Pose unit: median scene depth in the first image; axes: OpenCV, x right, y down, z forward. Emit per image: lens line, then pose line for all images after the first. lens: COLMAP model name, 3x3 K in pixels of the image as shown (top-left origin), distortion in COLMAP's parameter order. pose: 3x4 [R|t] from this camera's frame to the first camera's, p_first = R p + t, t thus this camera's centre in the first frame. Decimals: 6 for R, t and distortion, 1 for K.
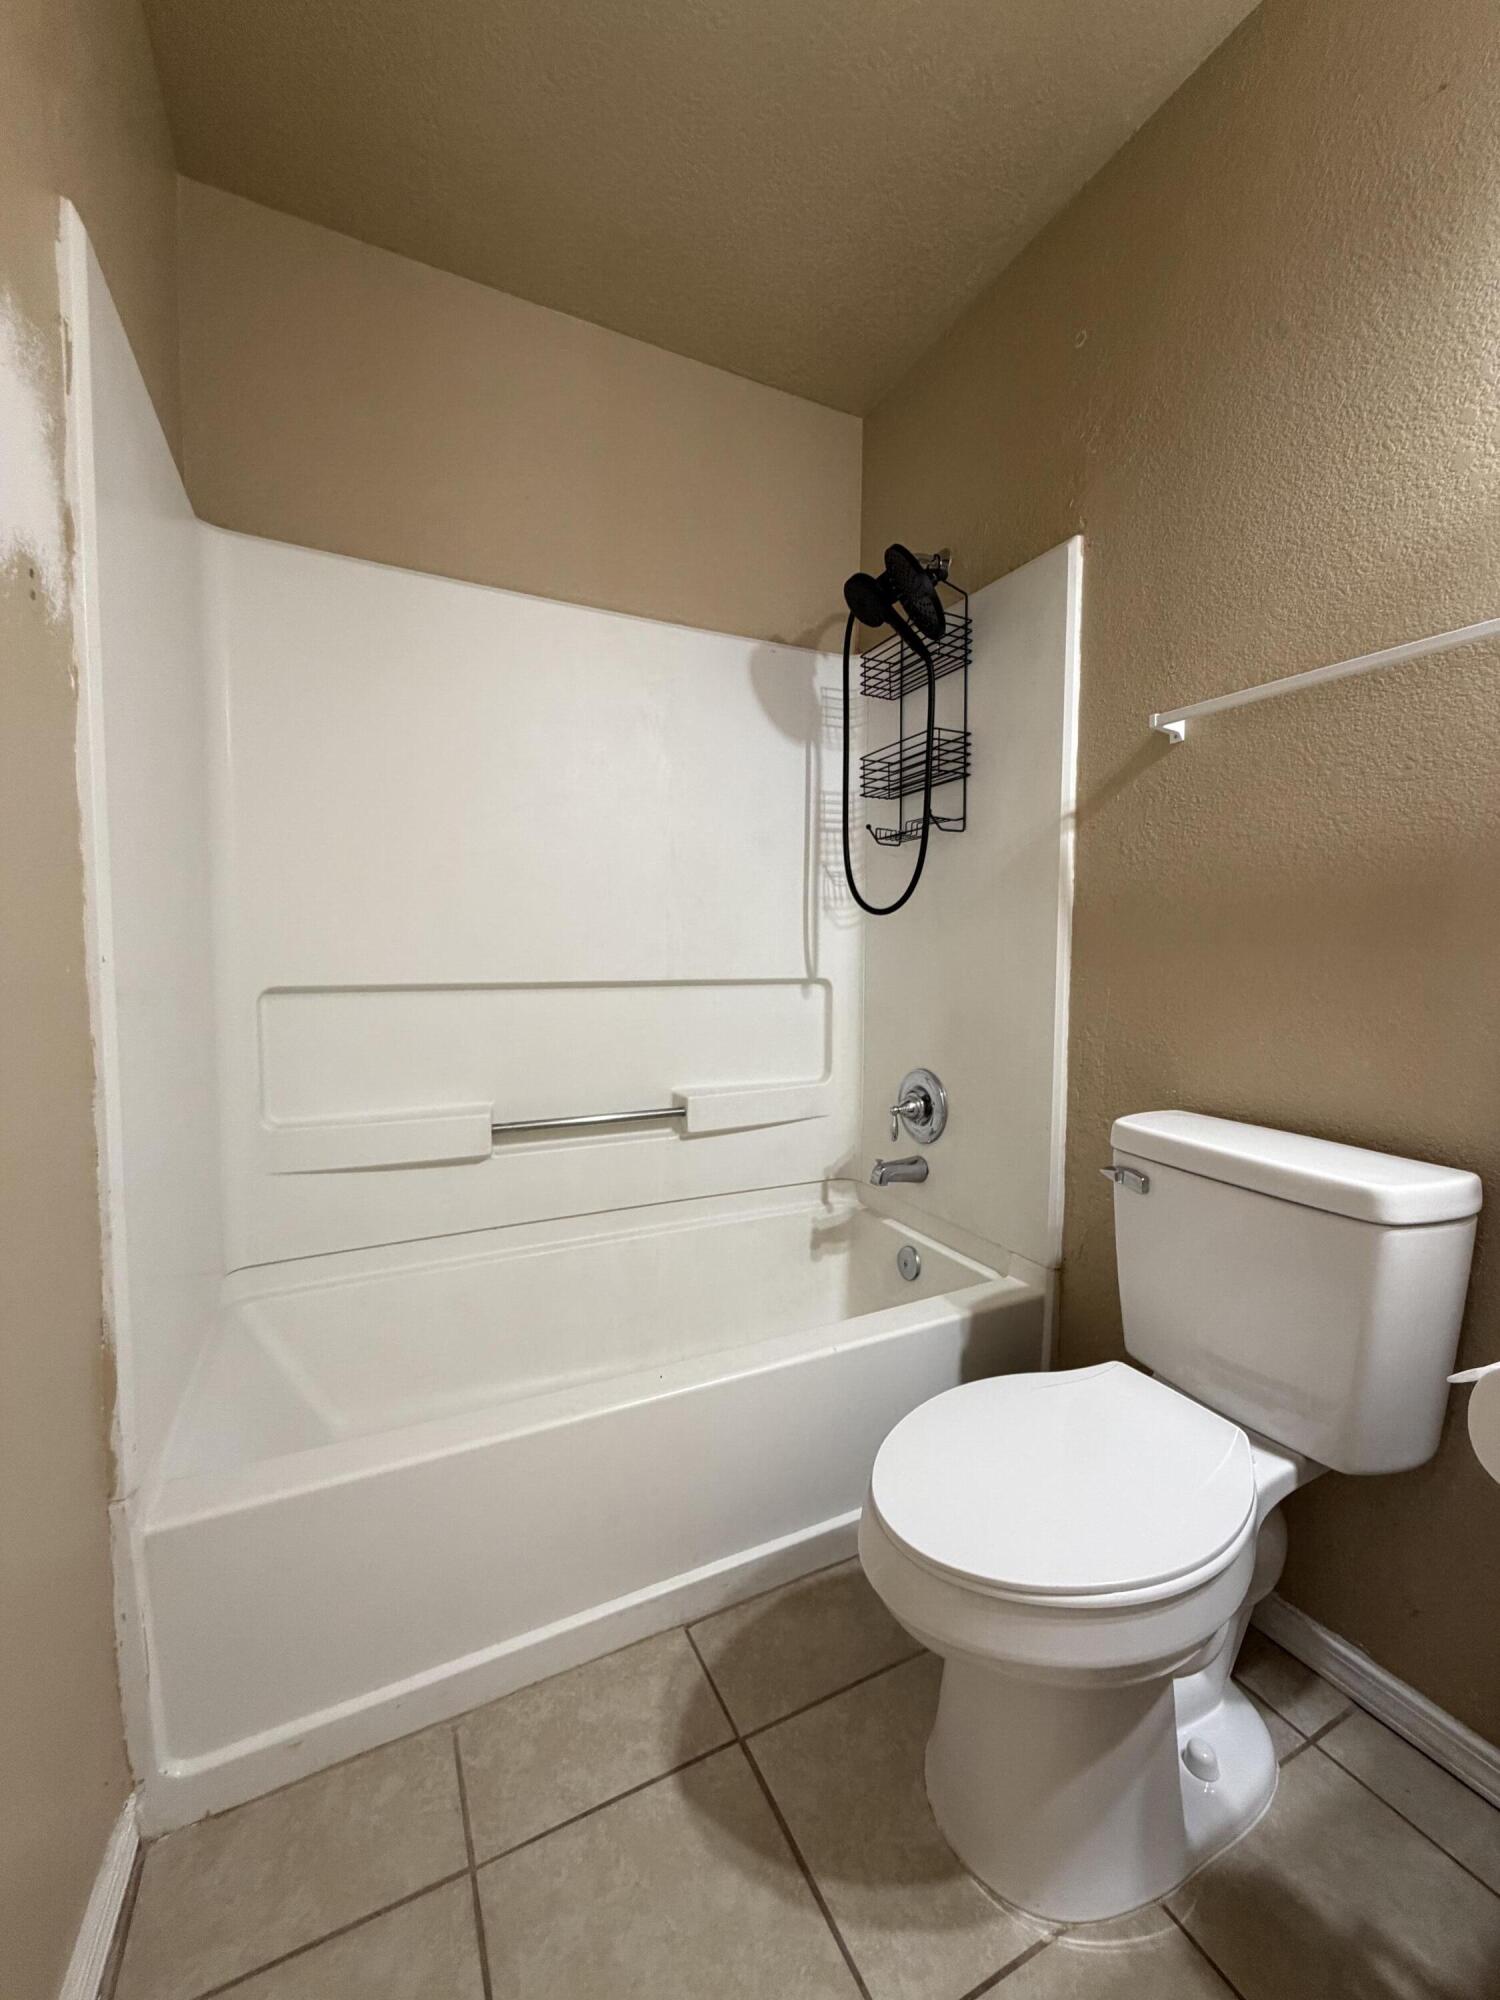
lens RADIAL K [[798.0, 0, 742.8], [0, 798.0, 996.8], [0, 0, 1]] dist [-0.001757, 0.000519]
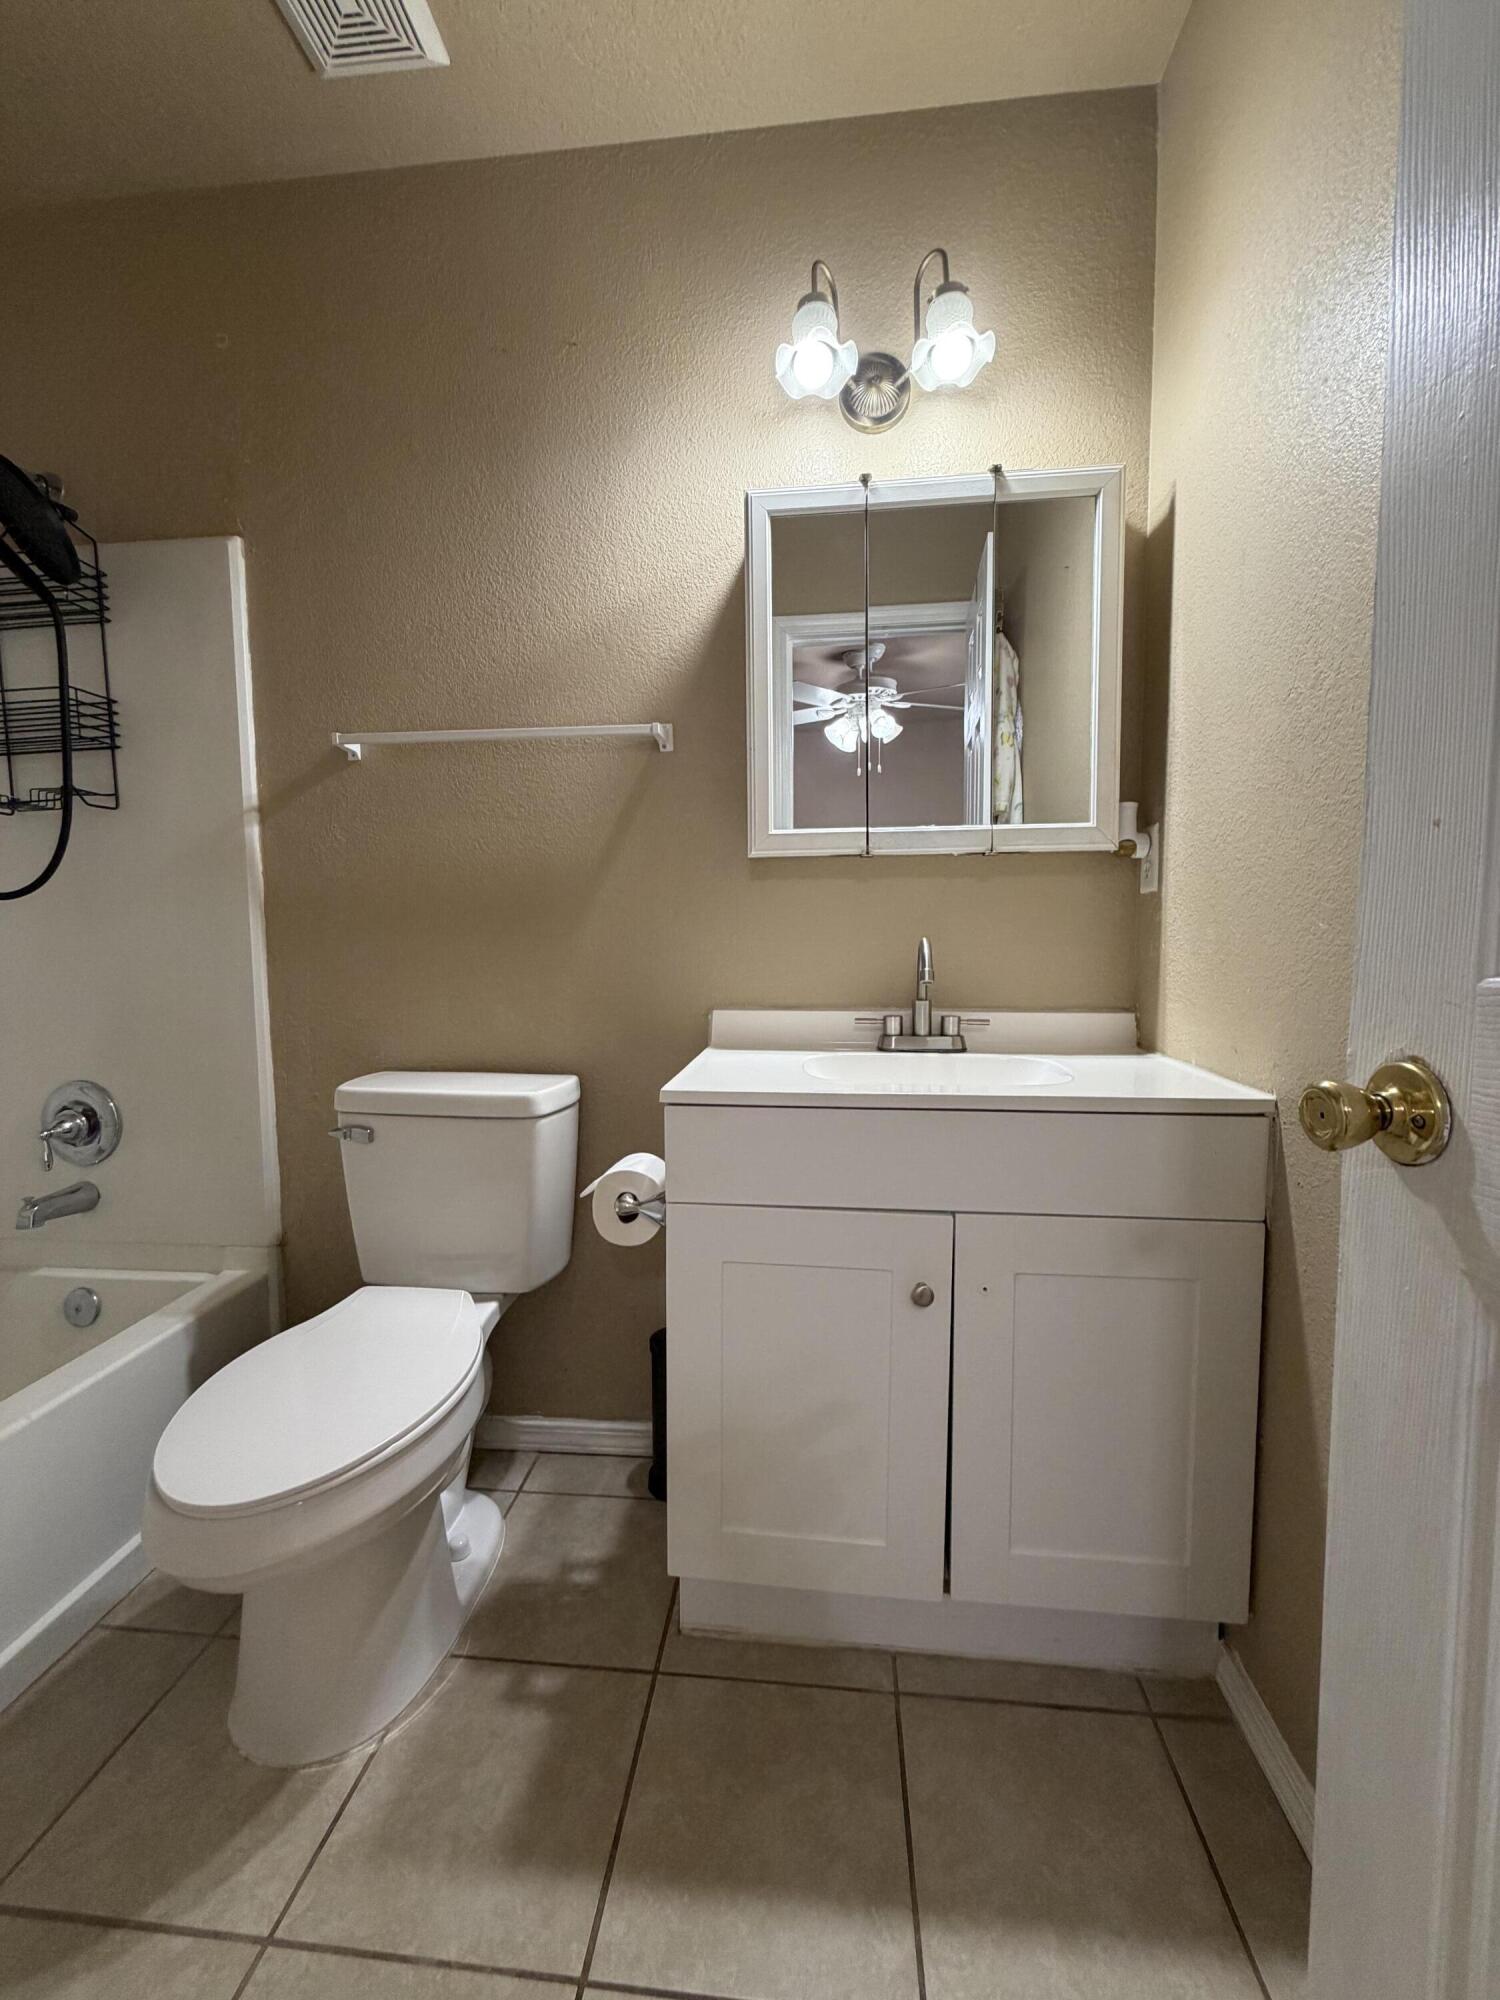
lens RADIAL K [[798.0, 0, 750.6], [0, 798.0, 991.4], [0, 0, 1]] dist [-0.001757, 0.000519]
pose [[0.529258, -0.067970, 0.845734, -0.156594], [0.062392, 0.997205, 0.041099, 0.006644], [-0.846164, 0.031016, 0.532020, -0.100814]]
